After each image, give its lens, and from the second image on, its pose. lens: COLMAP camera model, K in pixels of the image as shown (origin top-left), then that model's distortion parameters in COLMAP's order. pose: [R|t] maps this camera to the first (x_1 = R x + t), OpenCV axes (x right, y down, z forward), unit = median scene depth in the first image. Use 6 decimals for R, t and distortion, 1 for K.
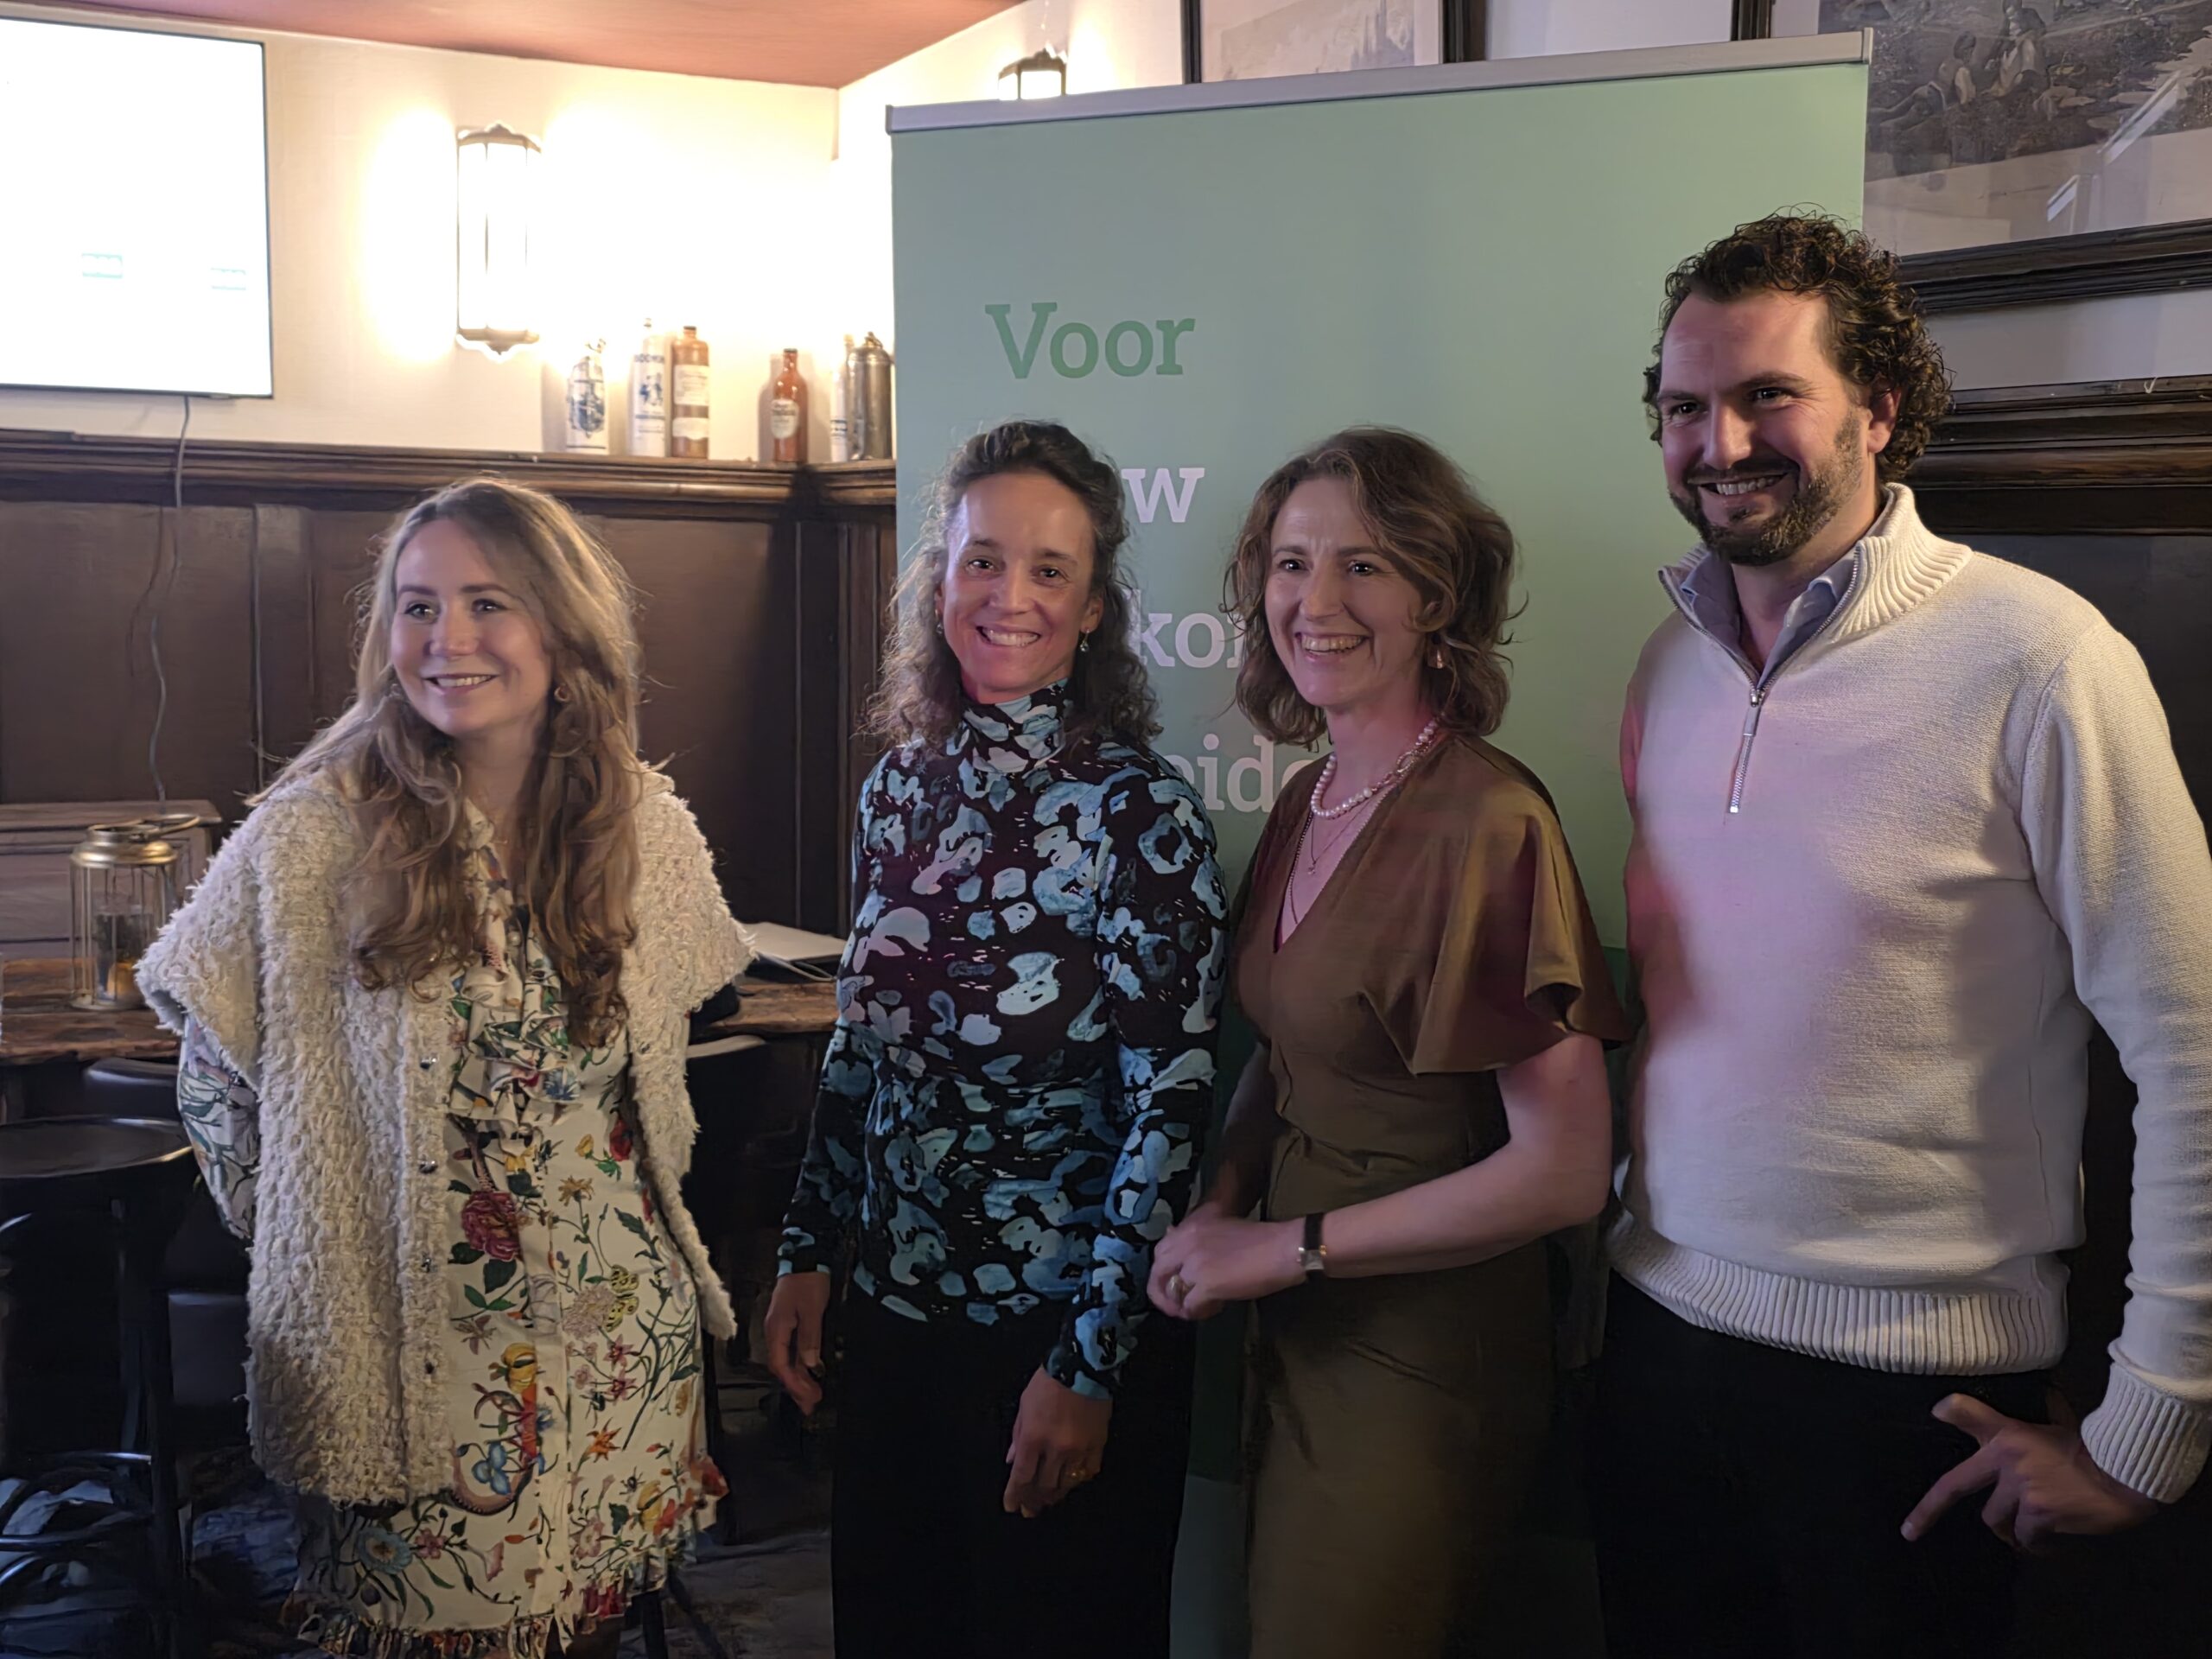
lens RADIAL K [[2427.7, 0, 1104.6], [0, 2427.7, 847.0], [0, 0, 1]] dist [0.013196, 0.000000]
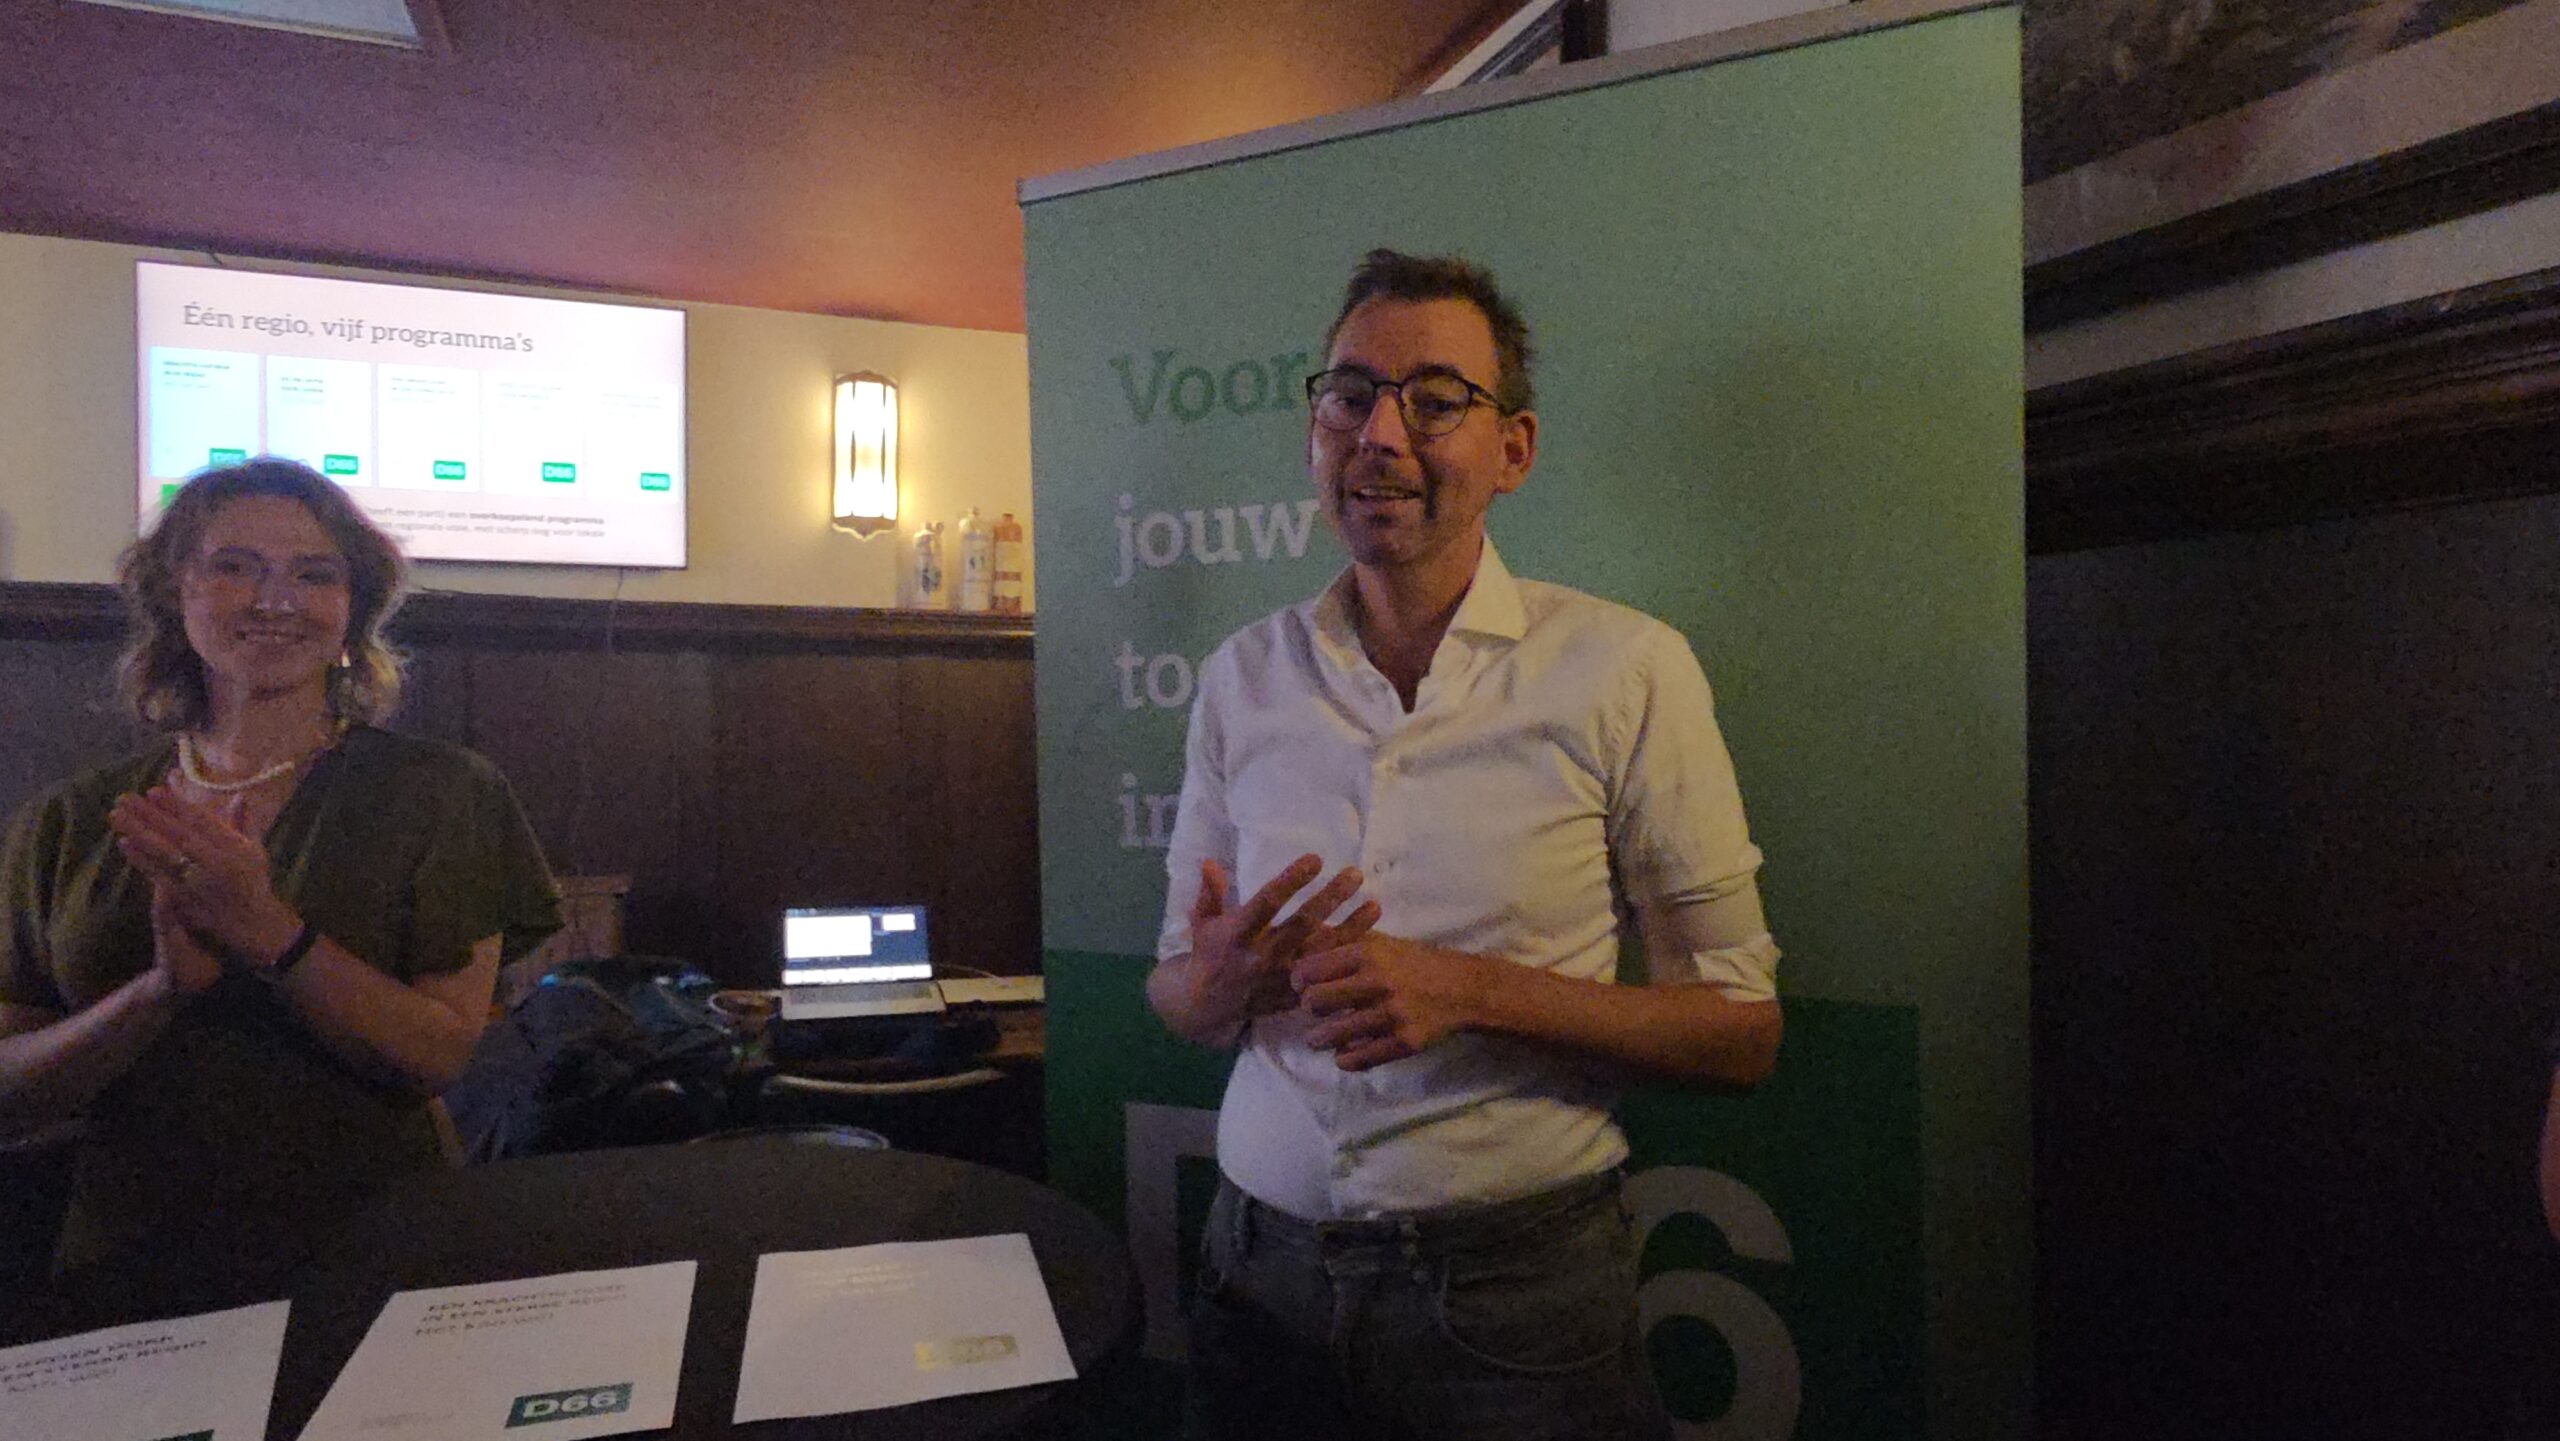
lens RADIAL K [[1544.6, 0, 1271.8], [0, 1544.6, 726.6], [0, 0, 1]] dist [0.028616, -0.006356]
pose [[0.997489, -0.018006, -0.068489, 0.029589], [0.009780, 0.992894, -0.118598, 0.003037], [0.070138, 0.117630, 0.990577, 0.190579]]
